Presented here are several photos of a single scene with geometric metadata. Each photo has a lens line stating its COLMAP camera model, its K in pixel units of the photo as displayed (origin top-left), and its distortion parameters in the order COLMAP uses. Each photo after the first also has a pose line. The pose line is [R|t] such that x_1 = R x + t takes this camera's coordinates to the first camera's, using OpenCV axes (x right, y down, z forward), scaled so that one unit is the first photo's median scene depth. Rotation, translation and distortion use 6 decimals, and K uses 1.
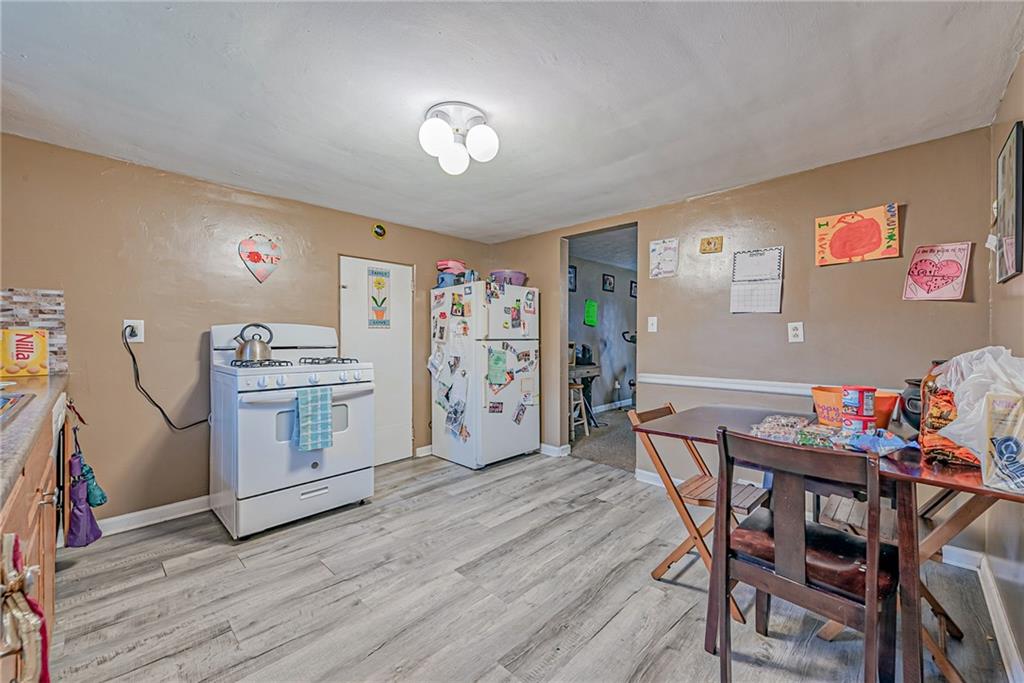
lens RADIAL K [[403.3, 0, 513.3], [0, 403.3, 340.0], [0, 0, 1]] dist [-0.001228, -0.000231]
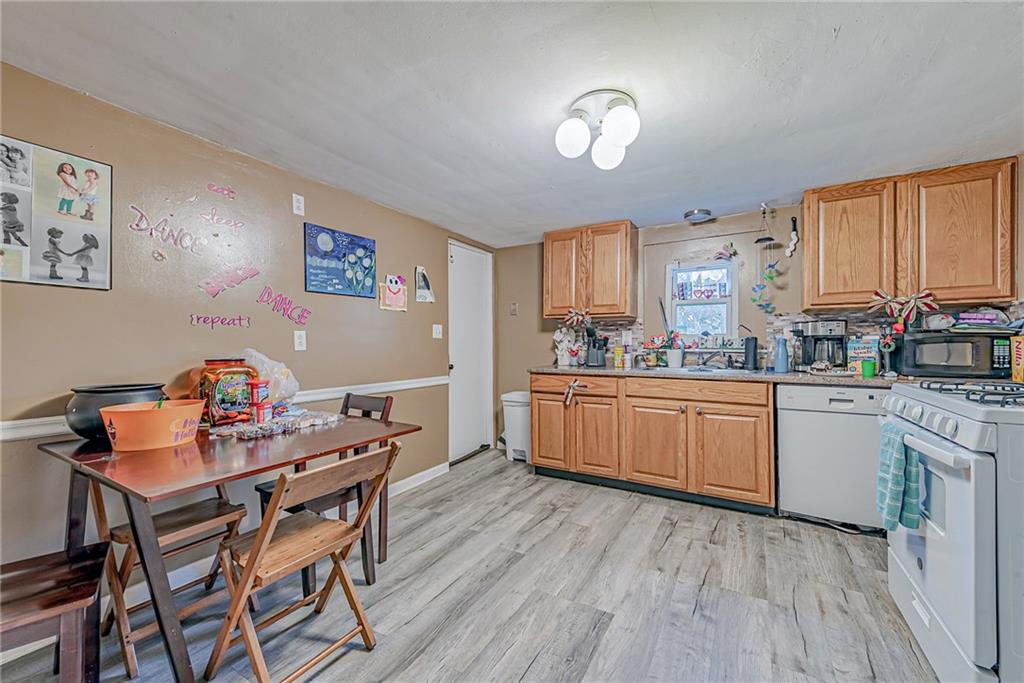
lens RADIAL K [[403.3, 0, 513.8], [0, 403.3, 342.9], [0, 0, 1]] dist [-0.001228, -0.000231]
pose [[-0.973608, 0.000528, -0.228227, 0.287328], [0.000808, 0.999999, -0.001136, -0.003132], [0.228226, -0.001290, -0.973607, 2.017973]]
